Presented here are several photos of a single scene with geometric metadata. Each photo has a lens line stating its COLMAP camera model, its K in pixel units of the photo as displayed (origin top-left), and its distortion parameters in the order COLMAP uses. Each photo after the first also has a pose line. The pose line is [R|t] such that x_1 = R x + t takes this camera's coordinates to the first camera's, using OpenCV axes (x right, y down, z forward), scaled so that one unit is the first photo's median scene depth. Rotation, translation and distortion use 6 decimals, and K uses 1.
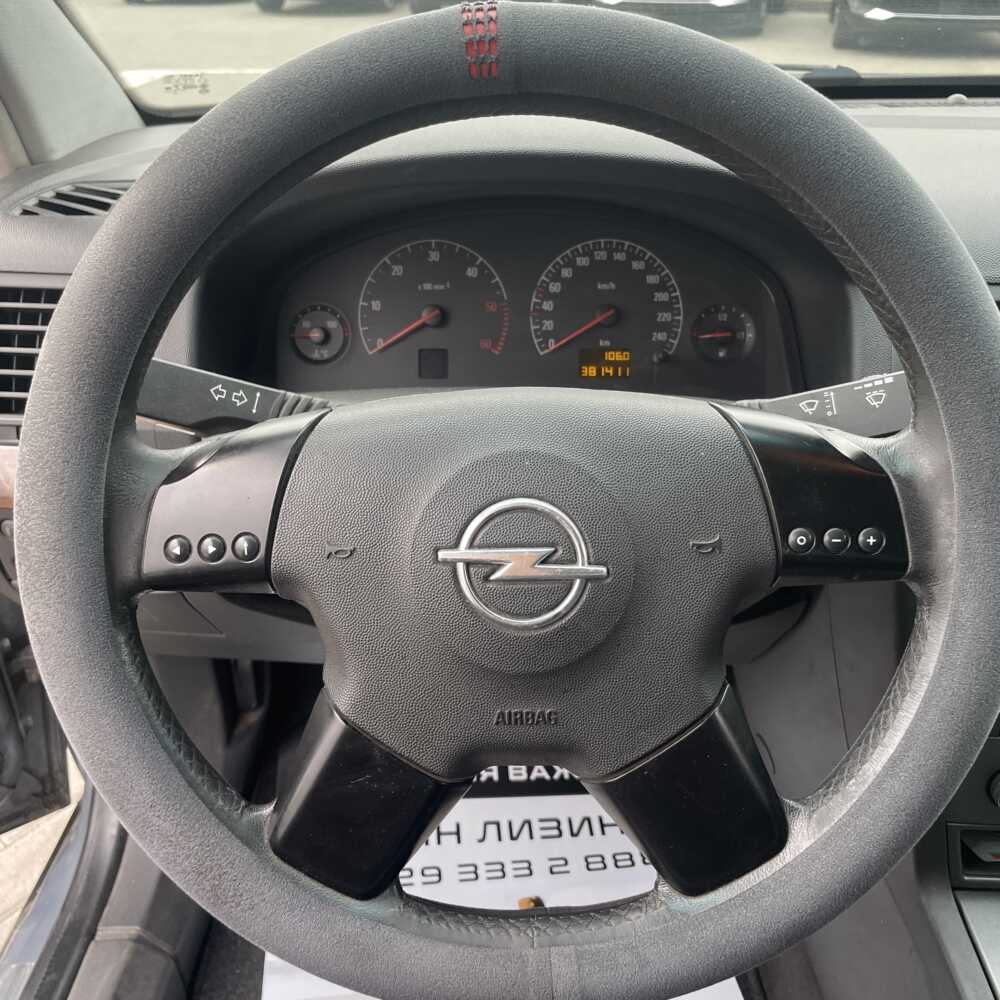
lens RADIAL K [[1010.0, 0, 500.0], [0, 1010.0, 500.0], [0, 0, 1]] dist [0.100381, -0.149767]
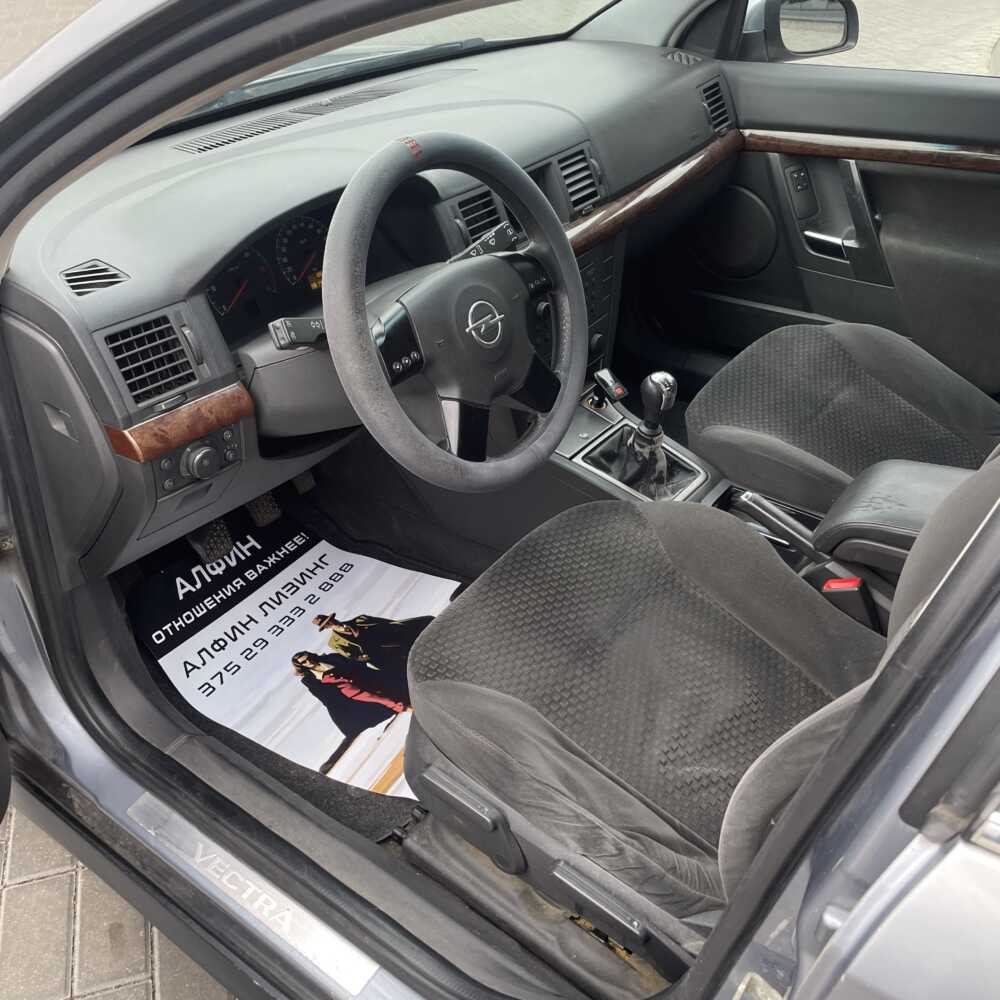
lens RADIAL K [[1010.0, 0, 500.0], [0, 1010.0, 500.0], [0, 0, 1]] dist [0.100381, -0.149767]
pose [[0.577121, -0.455968, 0.677514, -0.793415], [0.395497, 0.881889, 0.256619, -0.080294], [-0.714502, 0.119855, 0.689291, -0.355578]]
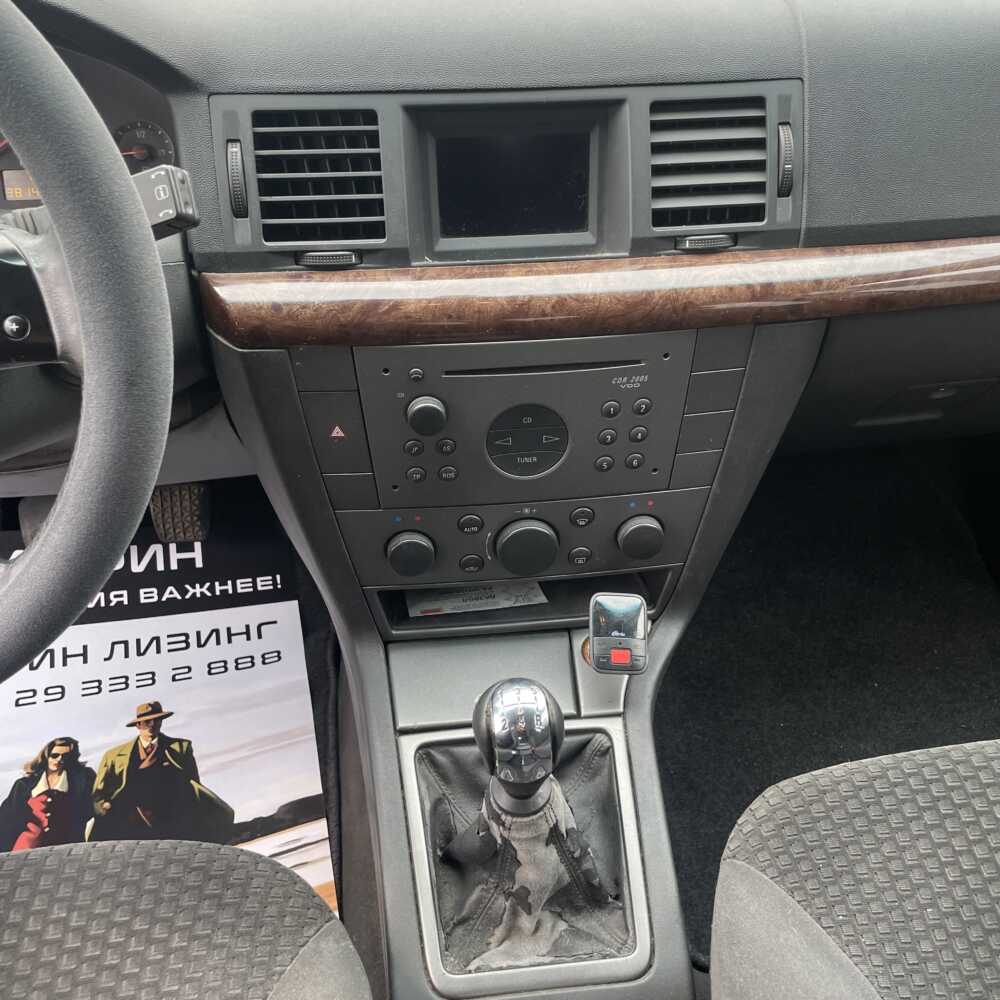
lens RADIAL K [[1010.0, 0, 500.0], [0, 1010.0, 500.0], [0, 0, 1]] dist [0.100381, -0.149767]
pose [[0.989688, -0.071966, 0.123850, 0.268369], [0.052824, 0.987055, 0.151434, 0.030656], [-0.133144, -0.143330, 0.980678, -0.077876]]
